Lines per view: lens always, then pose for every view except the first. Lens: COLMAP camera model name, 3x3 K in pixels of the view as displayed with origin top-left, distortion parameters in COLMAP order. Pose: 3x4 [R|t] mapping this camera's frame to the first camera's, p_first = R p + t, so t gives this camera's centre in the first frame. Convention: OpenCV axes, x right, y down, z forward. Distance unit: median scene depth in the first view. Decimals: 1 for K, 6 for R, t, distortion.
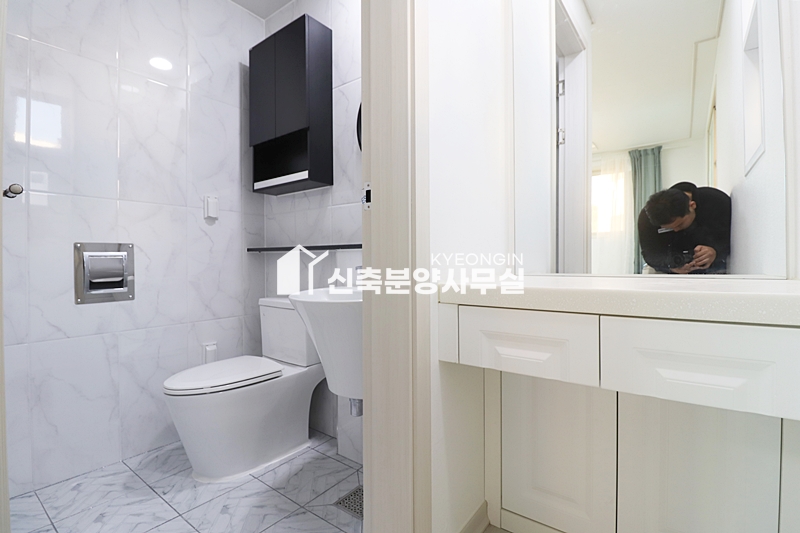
lens RADIAL K [[369.4, 0, 406.5], [0, 369.4, 267.4], [0, 0, 1]] dist [-0.009515, -0.007566]
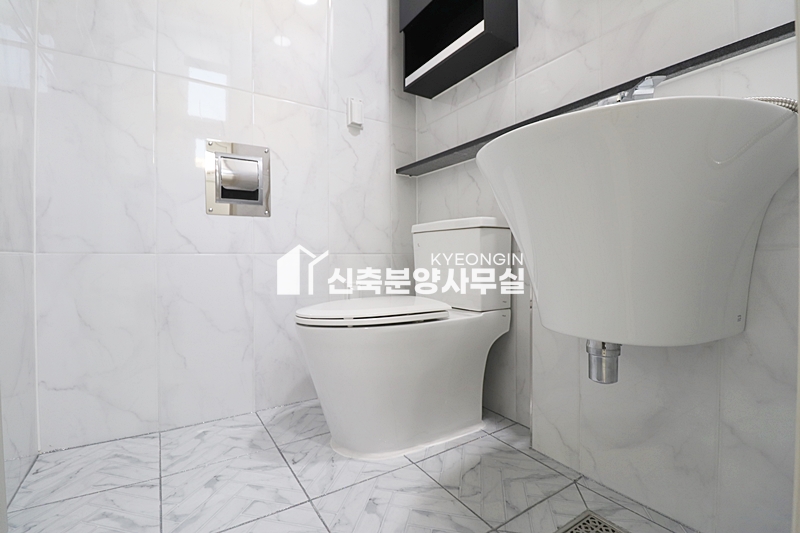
lens RADIAL K [[369.4, 0, 404.0], [0, 369.4, 266.5], [0, 0, 1]] dist [-0.009515, -0.007566]
pose [[0.935609, 0.004546, -0.353009, -0.181862], [-0.000783, 0.999941, 0.010800, 0.197955], [0.353037, -0.009828, 0.935558, 0.351567]]
